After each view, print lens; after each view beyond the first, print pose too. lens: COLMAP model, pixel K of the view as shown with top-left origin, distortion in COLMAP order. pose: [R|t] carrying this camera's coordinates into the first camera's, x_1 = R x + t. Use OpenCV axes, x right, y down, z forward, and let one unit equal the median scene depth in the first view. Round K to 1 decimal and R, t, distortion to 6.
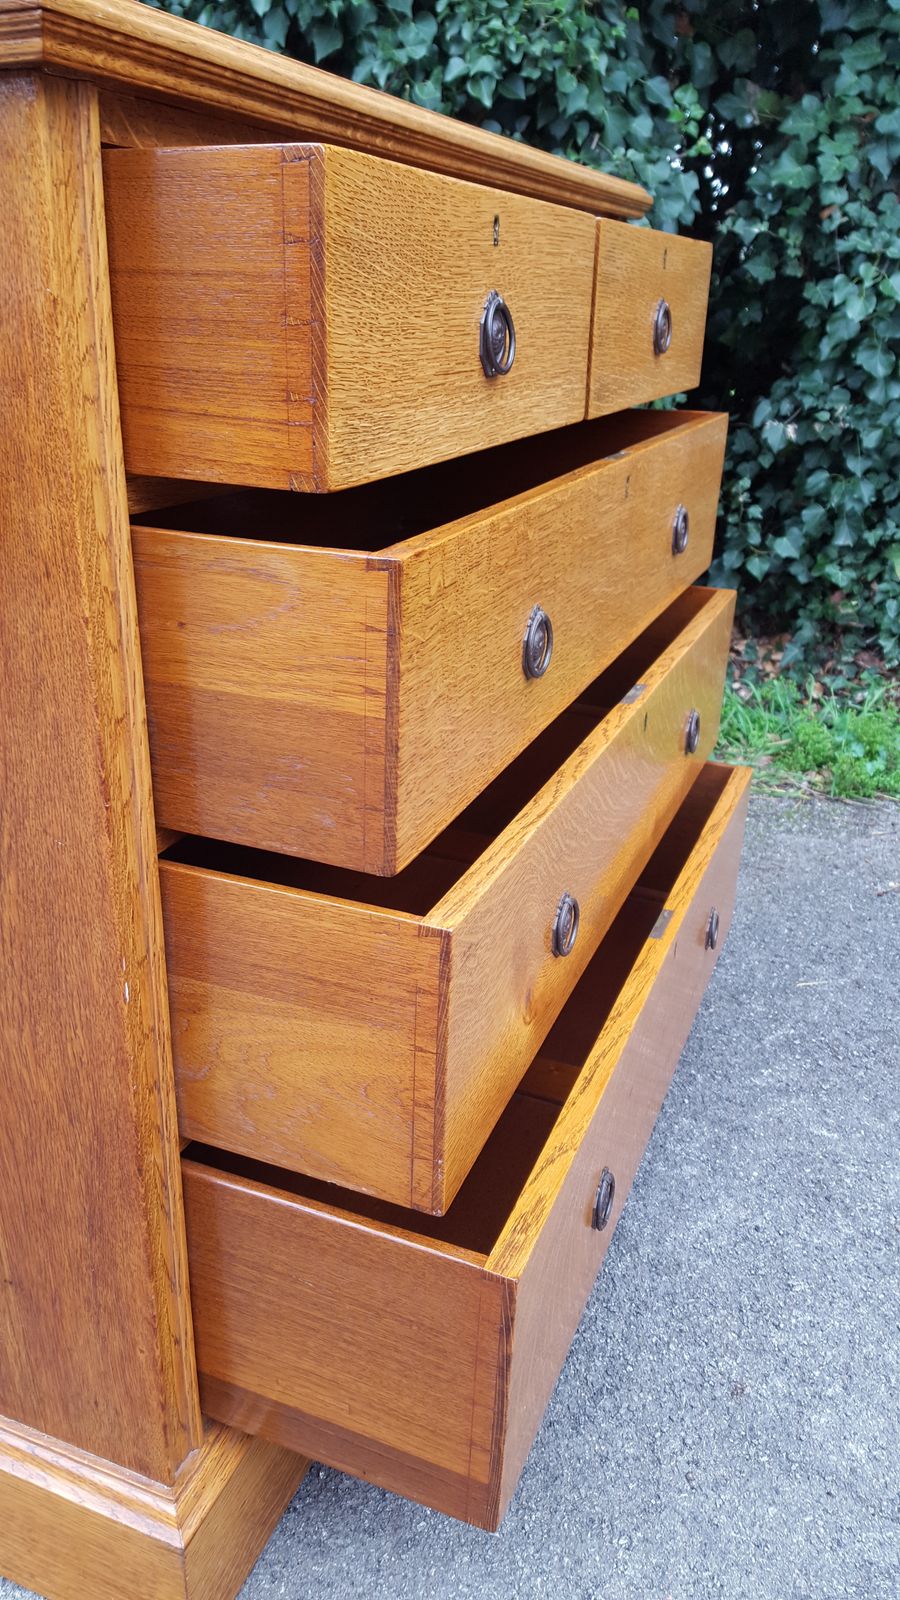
lens RADIAL K [[1230.2, 0, 457.3], [0, 1230.2, 798.9], [0, 0, 1]] dist [0.074533, -0.117106]
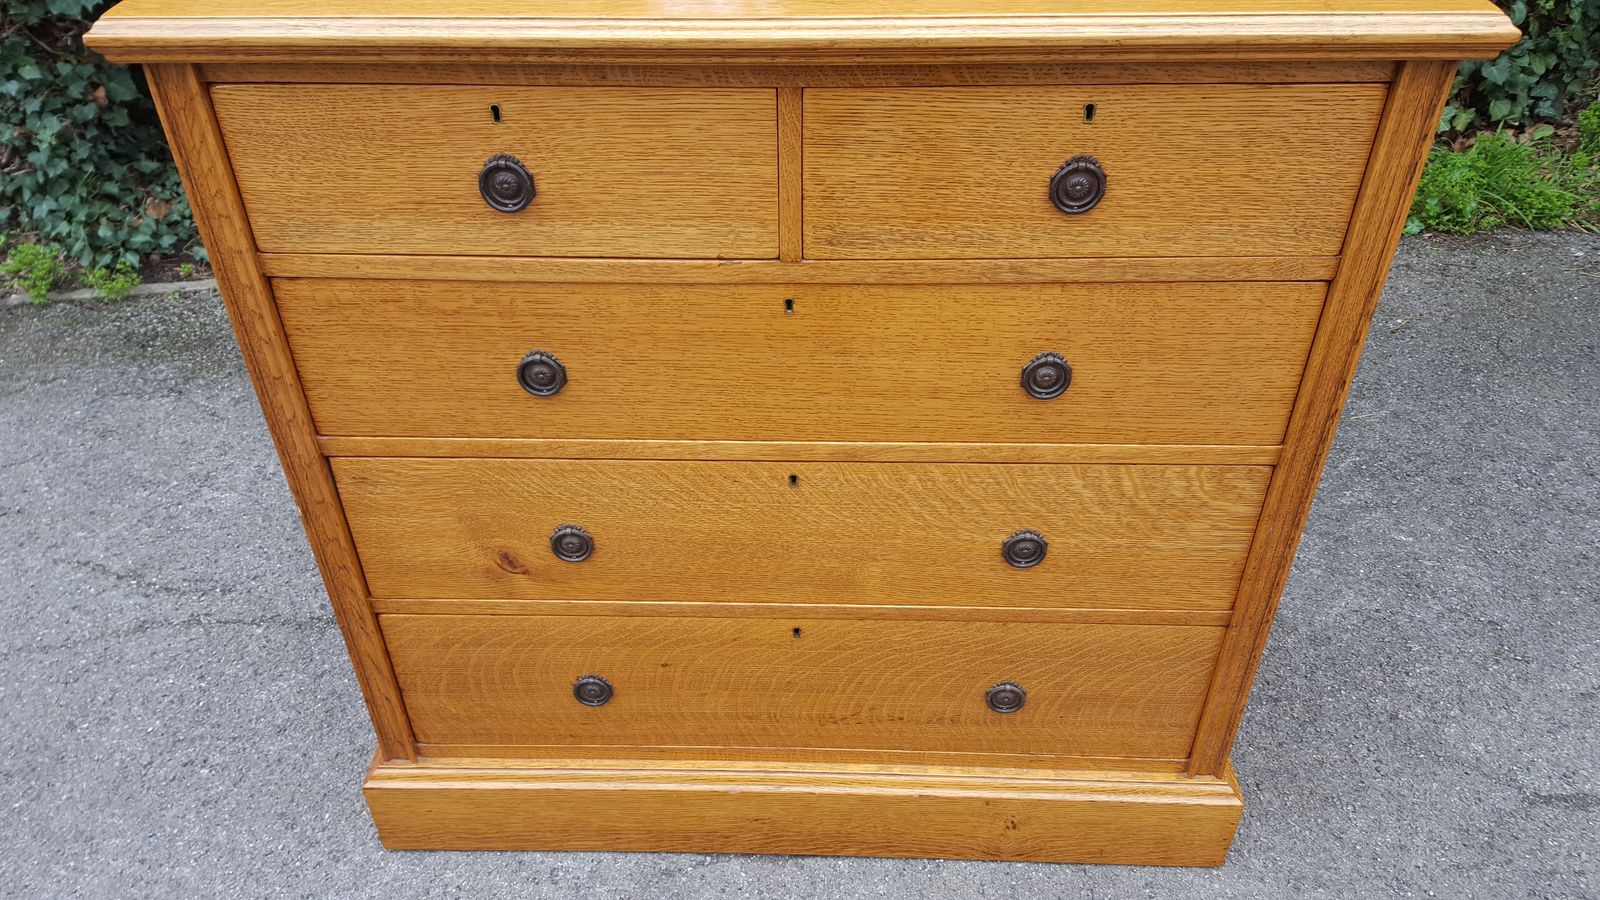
lens RADIAL K [[1230.2, 0, 782.9], [0, 1230.2, 495.8], [0, 0, 1]] dist [0.074533, -0.117106]
pose [[0.997815, -0.057886, 0.031853, -0.293084], [0.046674, 0.958779, 0.280294, -0.132302], [-0.046765, -0.278195, 0.959386, -0.191365]]
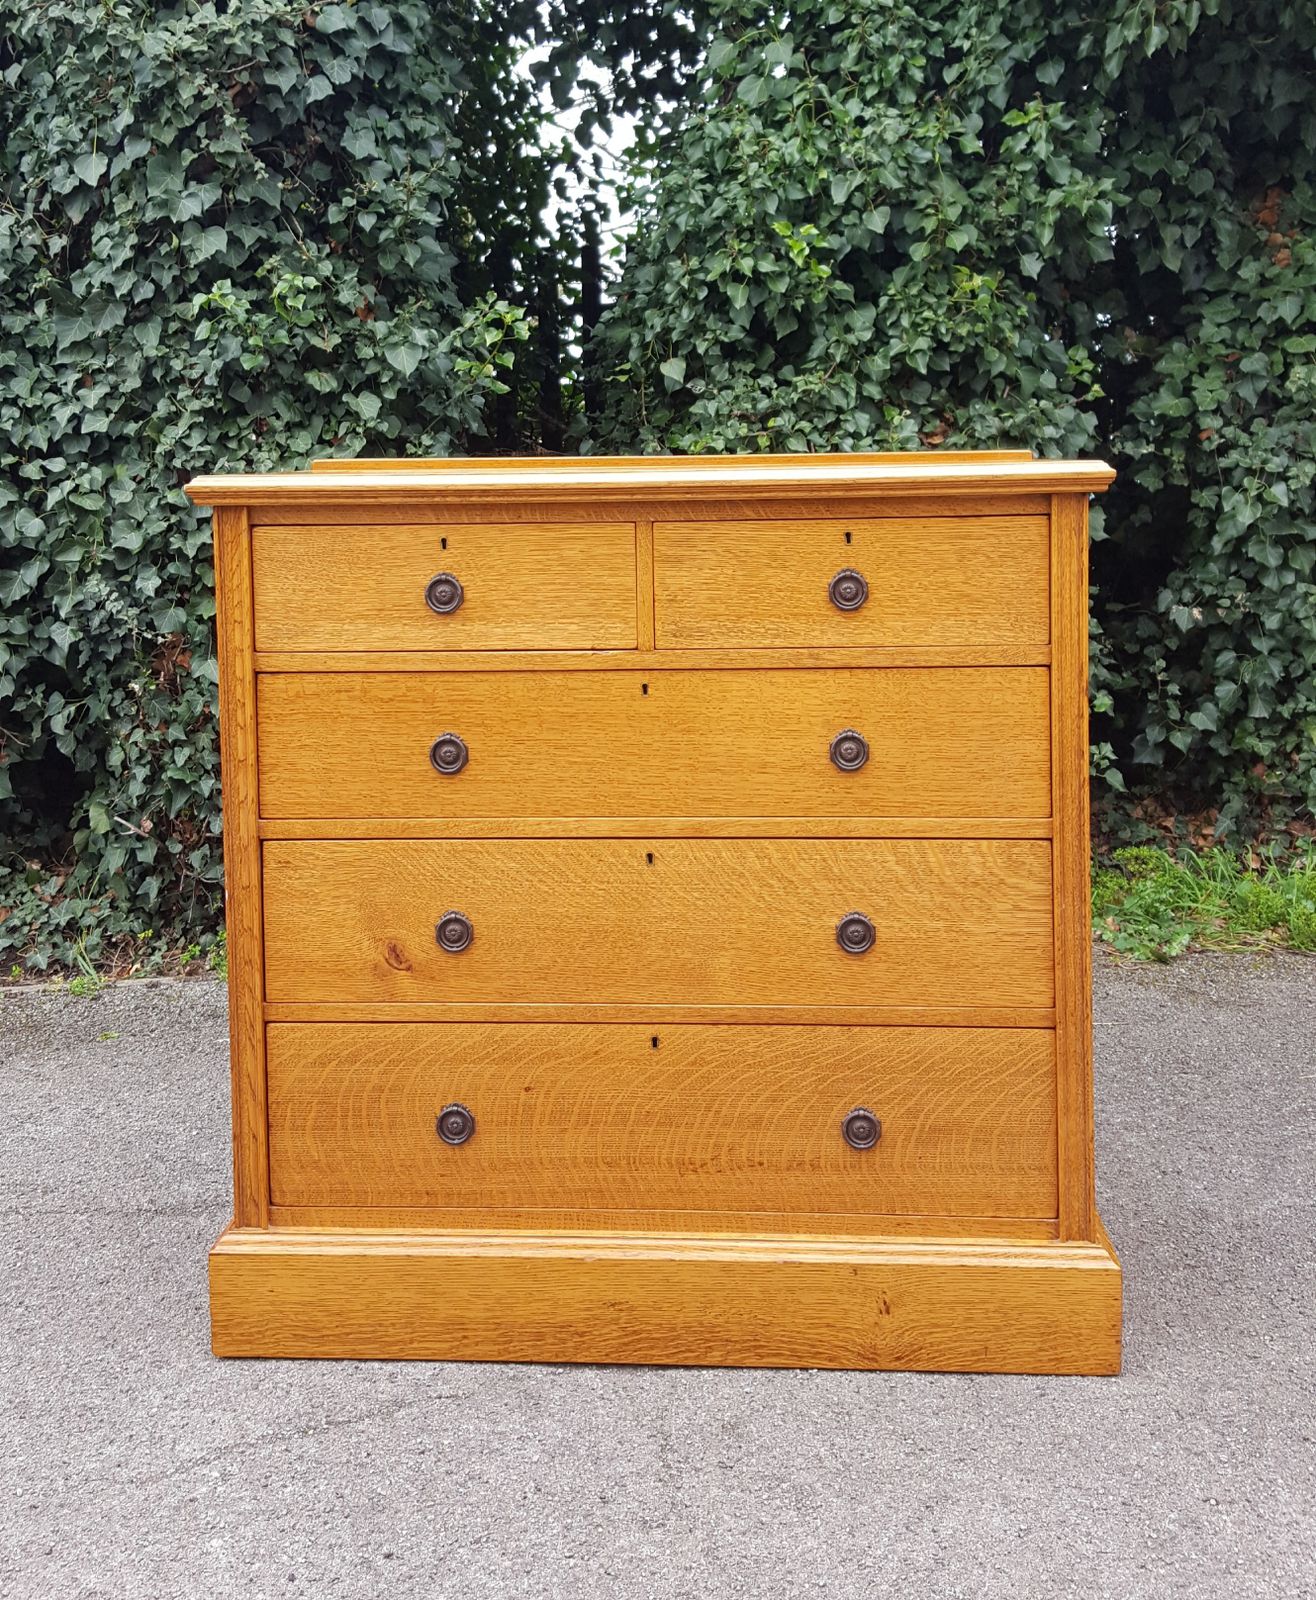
lens RADIAL K [[1859.3, 0, 642.6], [0, 1859.3, 554.3], [0, 0, 1]] dist [0.146153, 0.000000]
pose [[0.999371, -0.030602, 0.017936, -0.287209], [0.034774, 0.944964, -0.325321, 0.203461], [-0.006994, 0.325740, 0.945434, -0.678220]]
